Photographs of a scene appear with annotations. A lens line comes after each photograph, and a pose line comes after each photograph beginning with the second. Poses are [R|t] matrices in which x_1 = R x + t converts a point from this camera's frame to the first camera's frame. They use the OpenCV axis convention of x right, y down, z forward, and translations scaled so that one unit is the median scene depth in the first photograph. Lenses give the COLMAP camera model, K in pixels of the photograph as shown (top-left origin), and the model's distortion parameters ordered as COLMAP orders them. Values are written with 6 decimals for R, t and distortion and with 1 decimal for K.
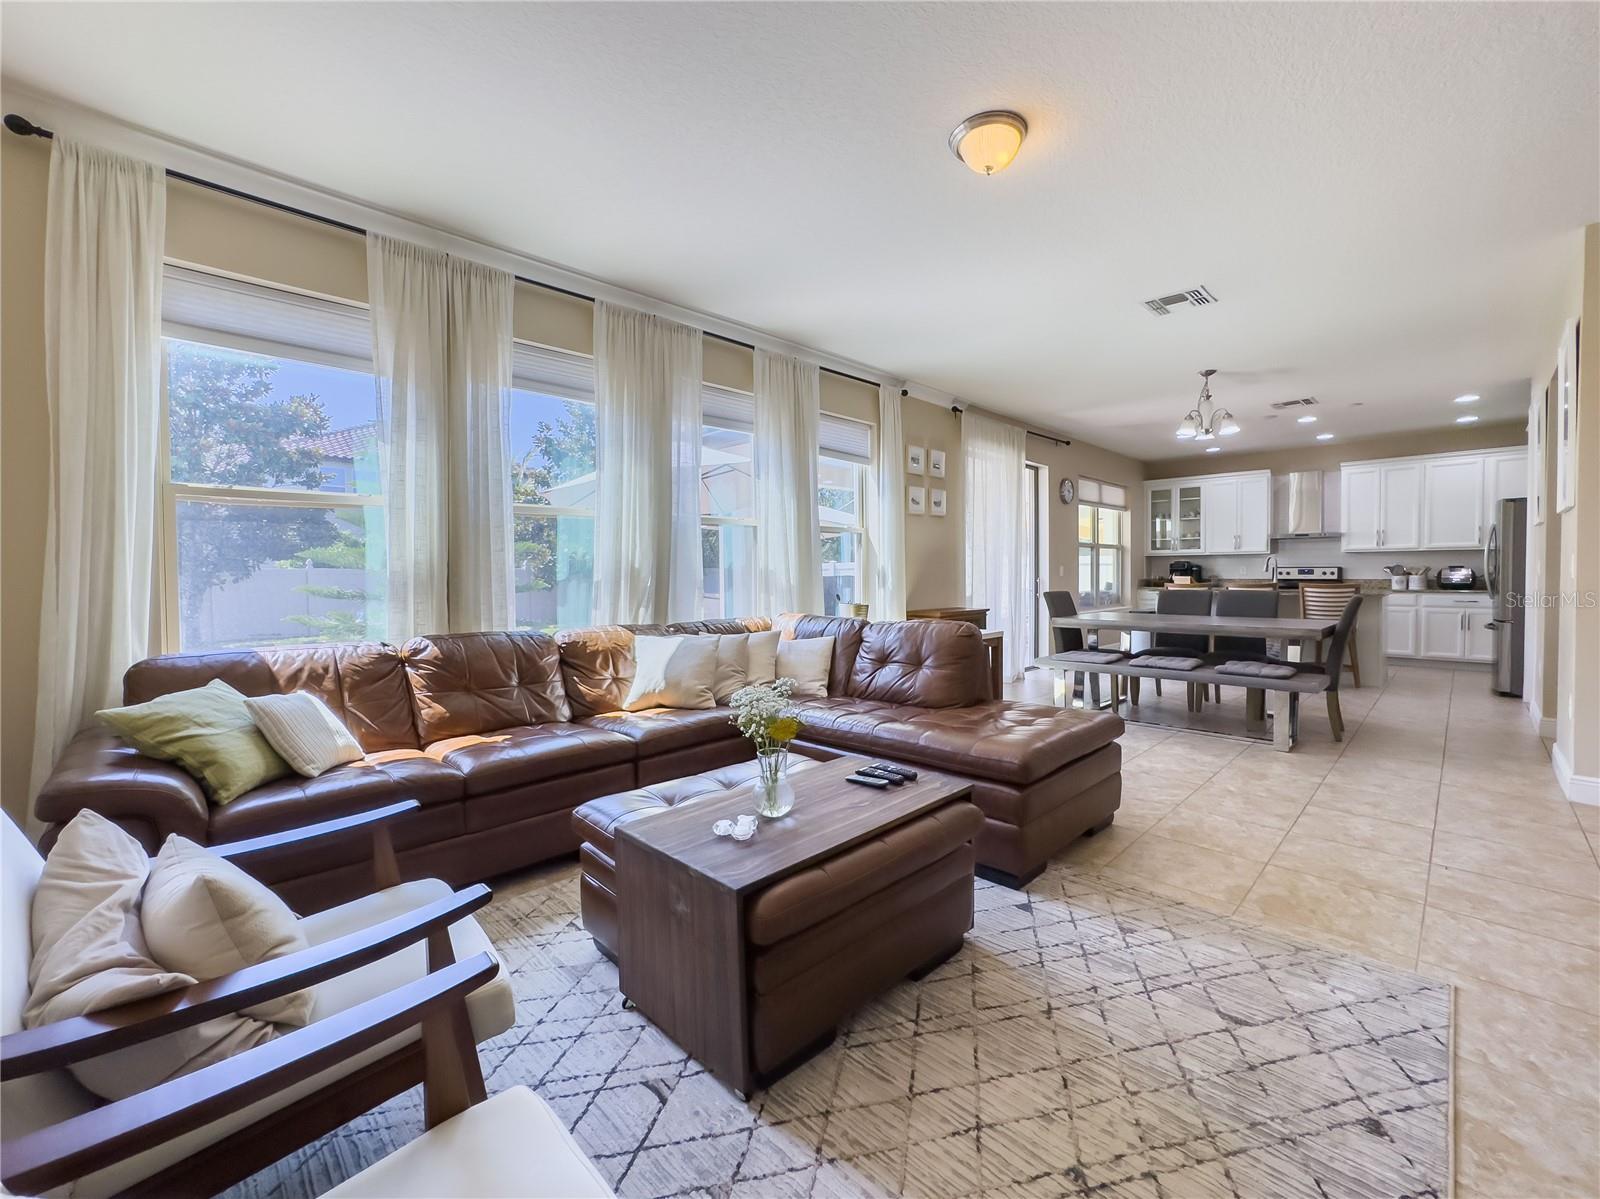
lens RADIAL K [[654.6, 0, 800.0], [0, 654.6, 599.5], [0, 0, 1]] dist [0.000006, 0.000012]
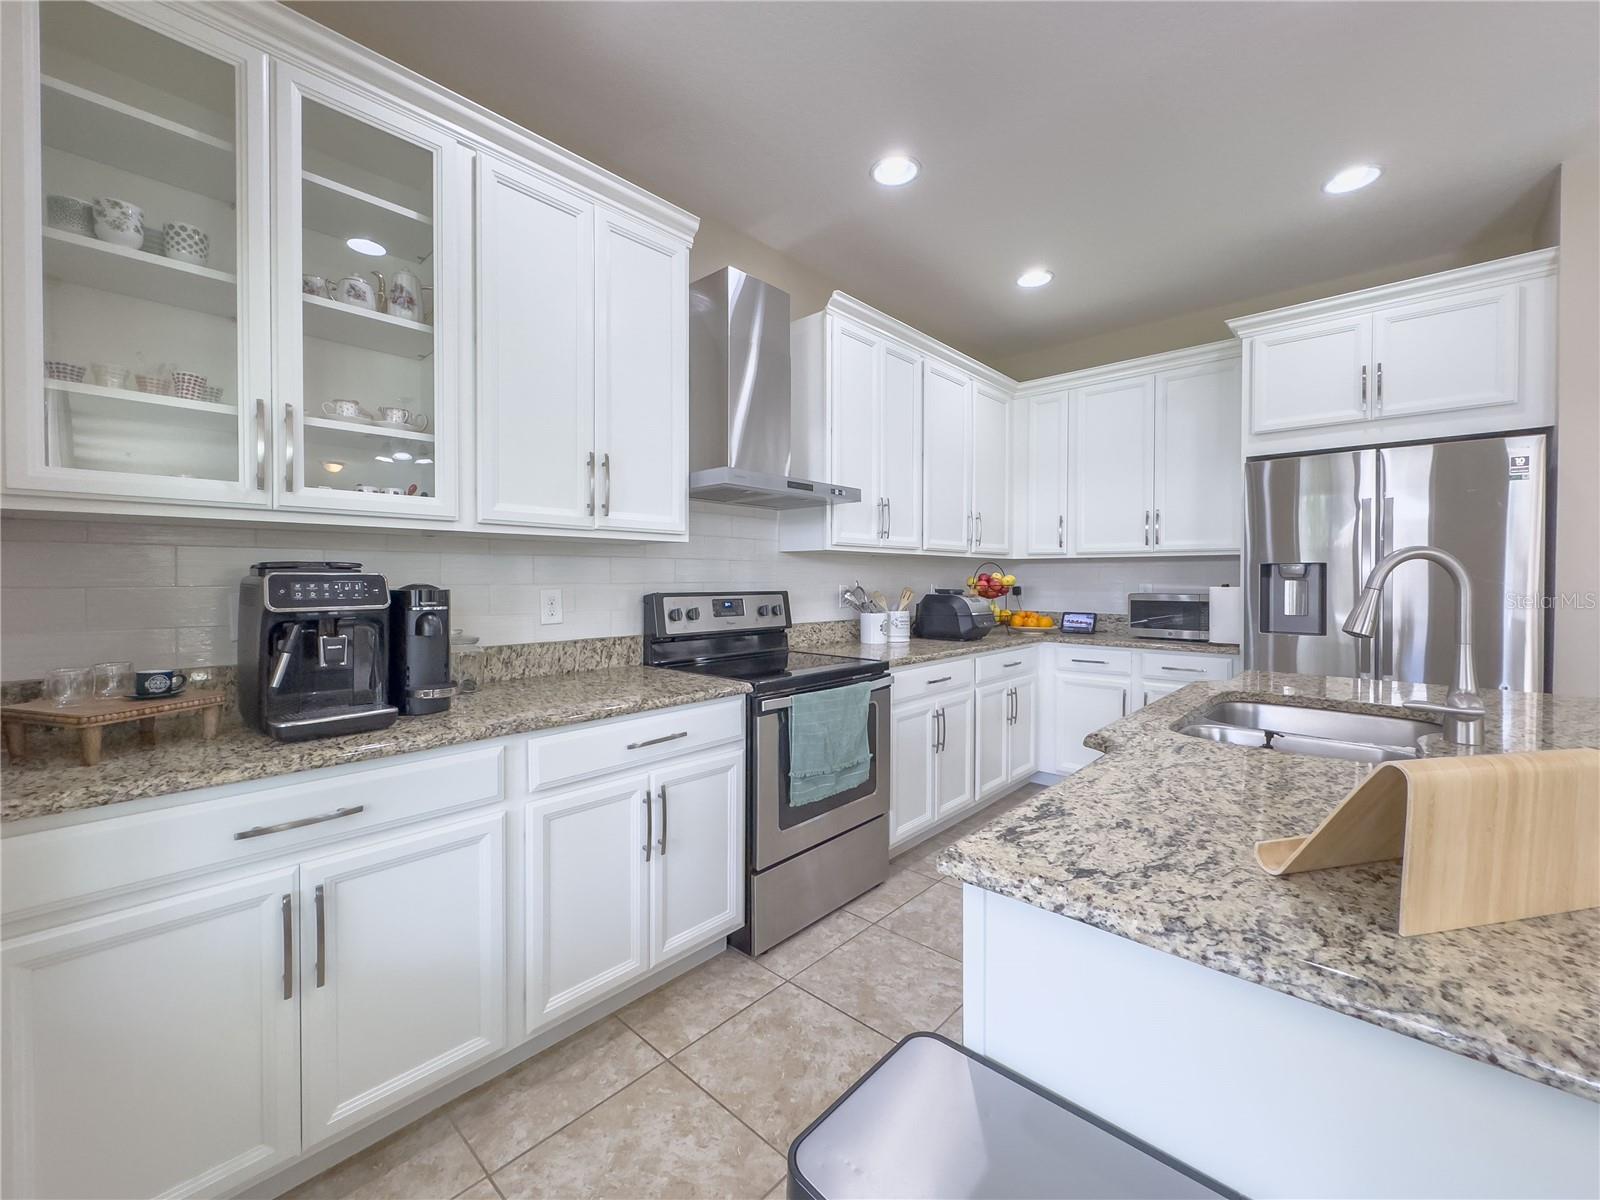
lens RADIAL K [[654.6, 0, 800.0], [0, 654.6, 600.0], [0, 0, 1]] dist [0.000006, 0.000012]
pose [[-0.050564, -0.025210, 0.998403, 0.461720], [0.037902, 0.998913, 0.027142, -0.054386], [-0.998001, 0.039214, -0.049554, 0.997179]]
